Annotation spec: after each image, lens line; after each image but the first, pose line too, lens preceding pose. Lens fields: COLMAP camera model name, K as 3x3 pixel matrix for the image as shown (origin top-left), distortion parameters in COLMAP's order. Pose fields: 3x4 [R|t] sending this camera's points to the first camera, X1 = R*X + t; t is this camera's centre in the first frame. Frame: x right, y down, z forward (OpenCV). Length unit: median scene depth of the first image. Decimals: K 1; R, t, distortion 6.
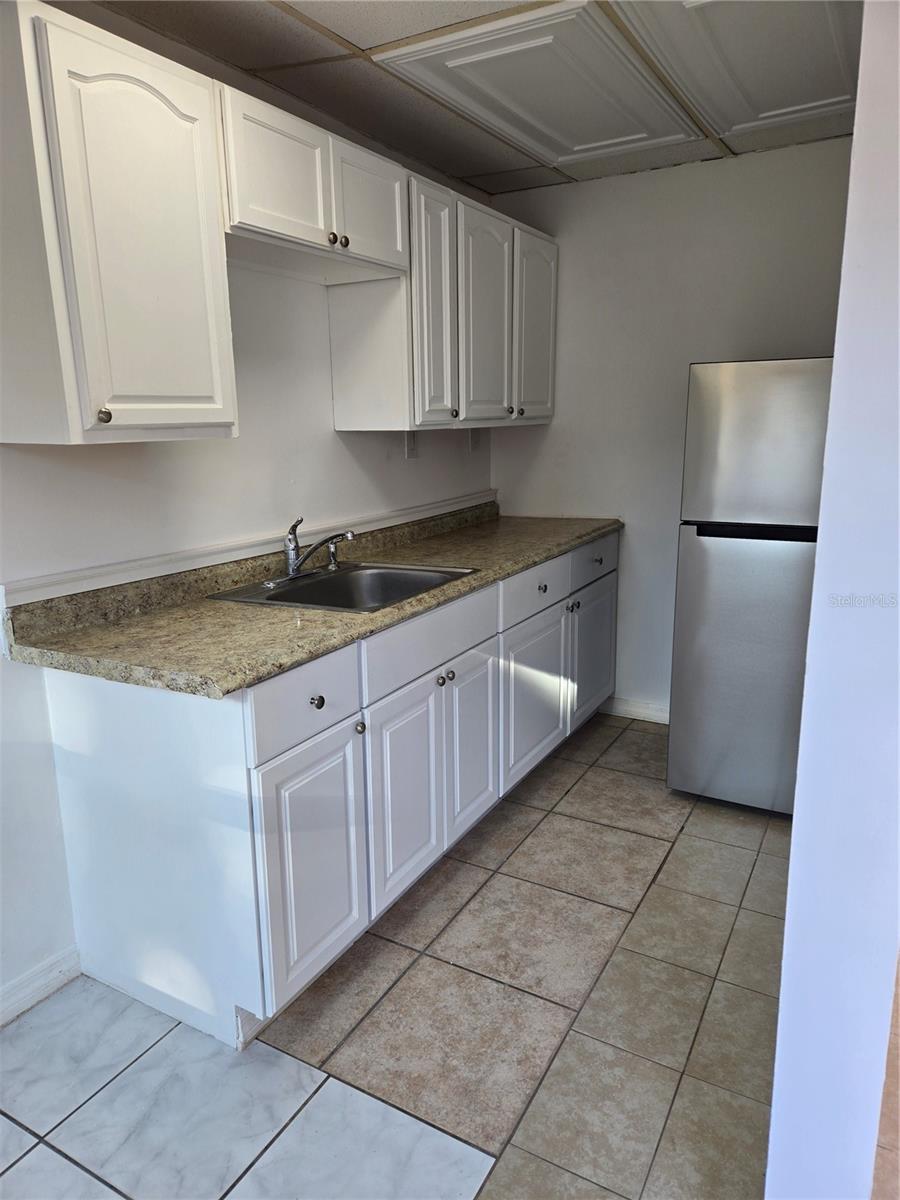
lens RADIAL K [[799.6, 0, 448.1], [0, 799.6, 601.1], [0, 0, 1]] dist [0.066689, -0.053283]
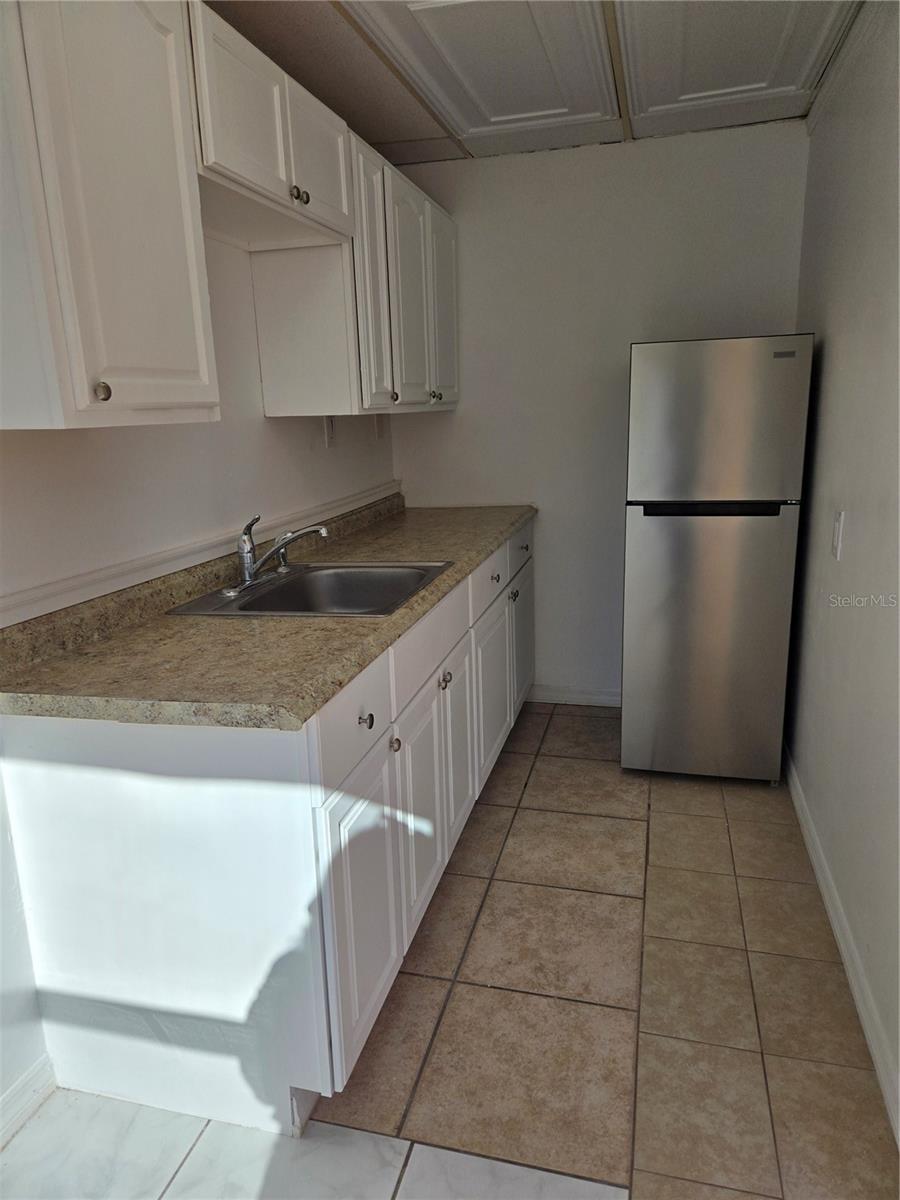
lens RADIAL K [[799.6, 0, 453.9], [0, 799.6, 602.4], [0, 0, 1]] dist [0.066689, -0.053283]
pose [[0.965672, -0.075317, 0.248606, -0.224633], [0.073710, 0.997155, 0.015780, -0.007556], [-0.249087, 0.003086, 0.968476, 0.107496]]
